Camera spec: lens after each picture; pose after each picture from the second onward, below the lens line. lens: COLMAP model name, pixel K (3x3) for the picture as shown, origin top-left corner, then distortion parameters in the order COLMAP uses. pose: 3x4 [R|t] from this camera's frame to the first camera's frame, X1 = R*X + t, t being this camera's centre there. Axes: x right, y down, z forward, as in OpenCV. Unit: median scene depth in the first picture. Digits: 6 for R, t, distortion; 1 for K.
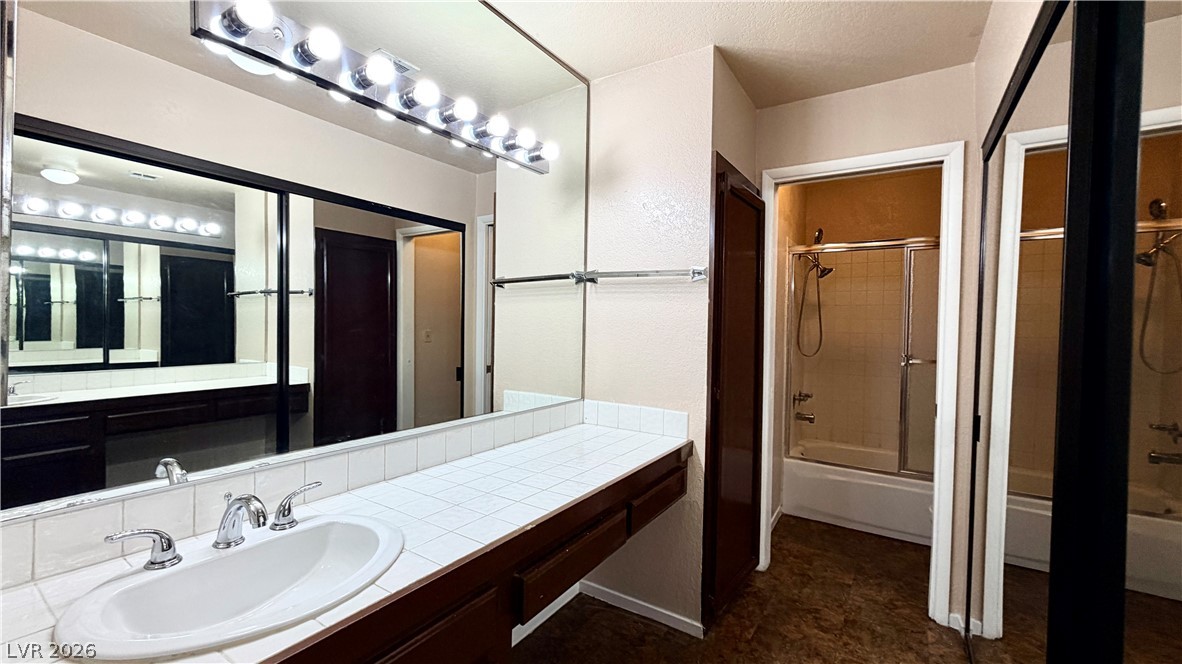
lens RADIAL K [[477.9, 0, 587.9], [0, 477.9, 332.9], [0, 0, 1]] dist [0.001287, -0.000828]
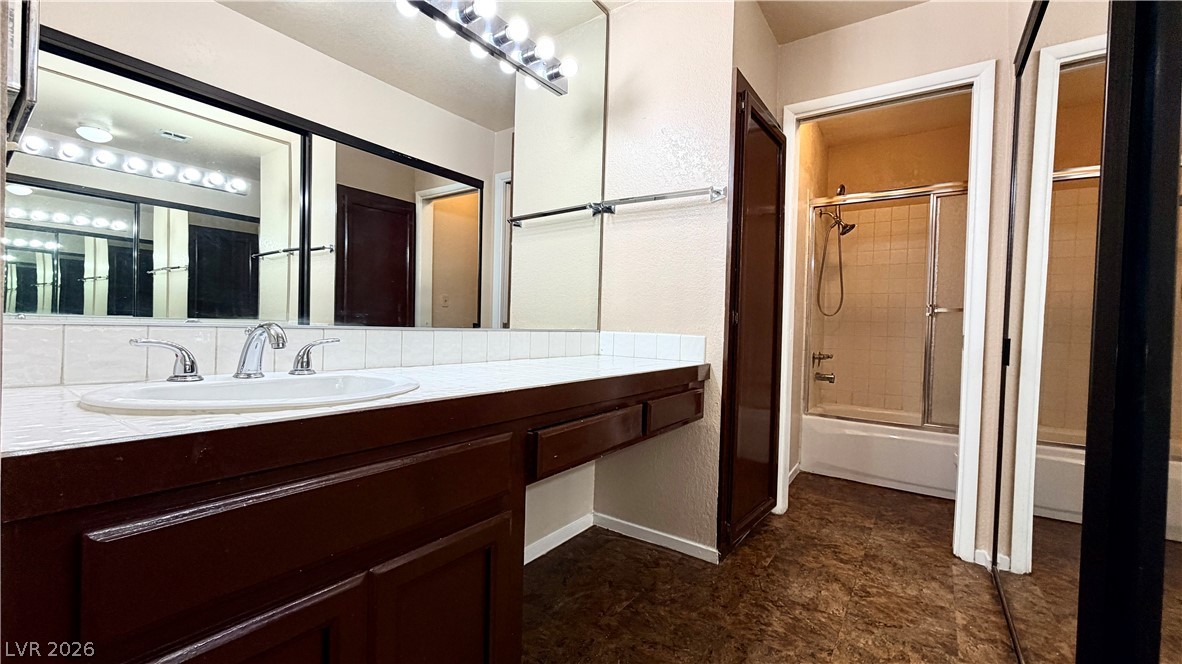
lens RADIAL K [[477.9, 0, 587.5], [0, 477.9, 332.4], [0, 0, 1]] dist [0.001287, -0.000828]
pose [[0.999392, 0.011239, -0.032999, -0.001315], [-0.011347, 0.999931, -0.003067, 0.145825], [0.032963, 0.003440, 0.999451, 0.004985]]
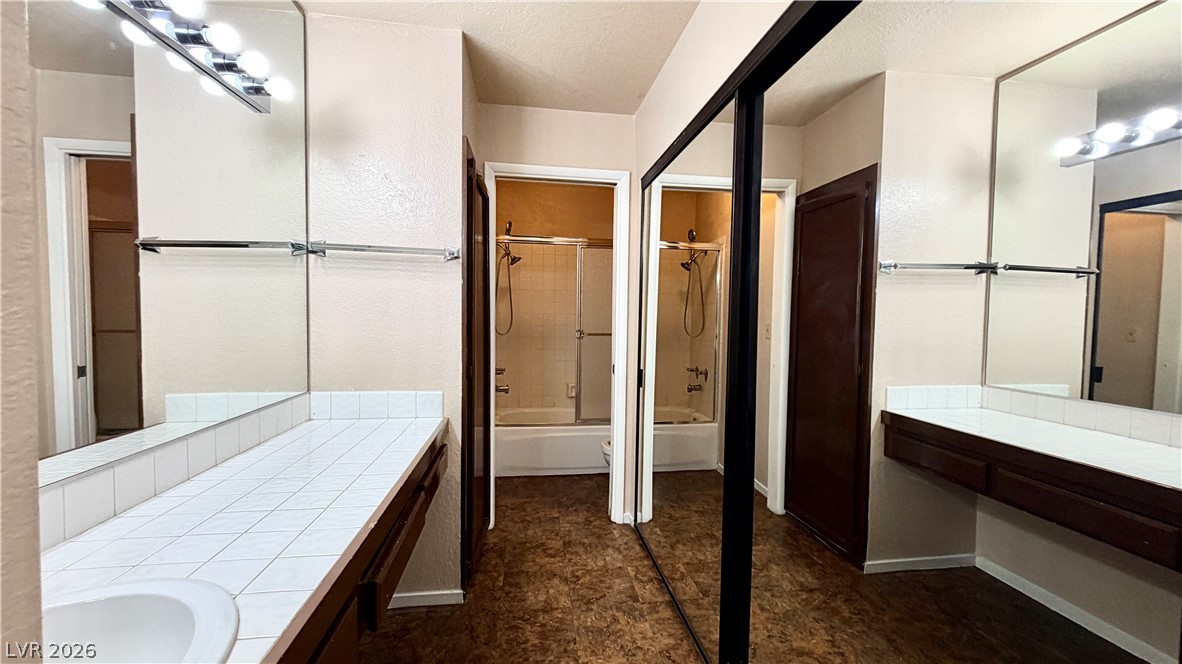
lens RADIAL K [[477.9, 0, 597.0], [0, 477.9, 334.2], [0, 0, 1]] dist [0.001287, -0.000828]
pose [[0.743612, -0.035050, 0.667692, -0.193544], [0.011150, 0.999136, 0.040031, 0.007872], [-0.668518, -0.022322, 0.743361, 0.027710]]
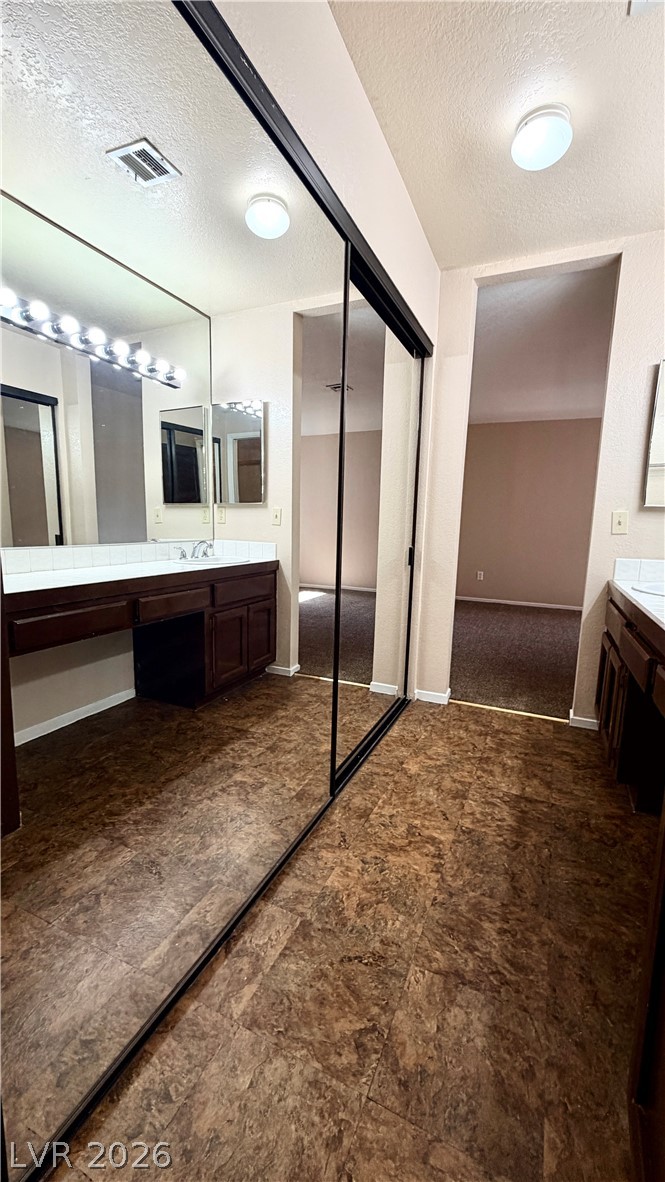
lens RADIAL K [[477.9, 0, 333.5], [0, 477.9, 591.9], [0, 0, 1]] dist [0.001287, -0.000828]
pose [[-0.985998, -0.020999, -0.165430, 0.534247], [-0.047830, 0.985971, 0.159918, 0.084517], [0.159751, 0.165591, -0.973170, 1.145681]]
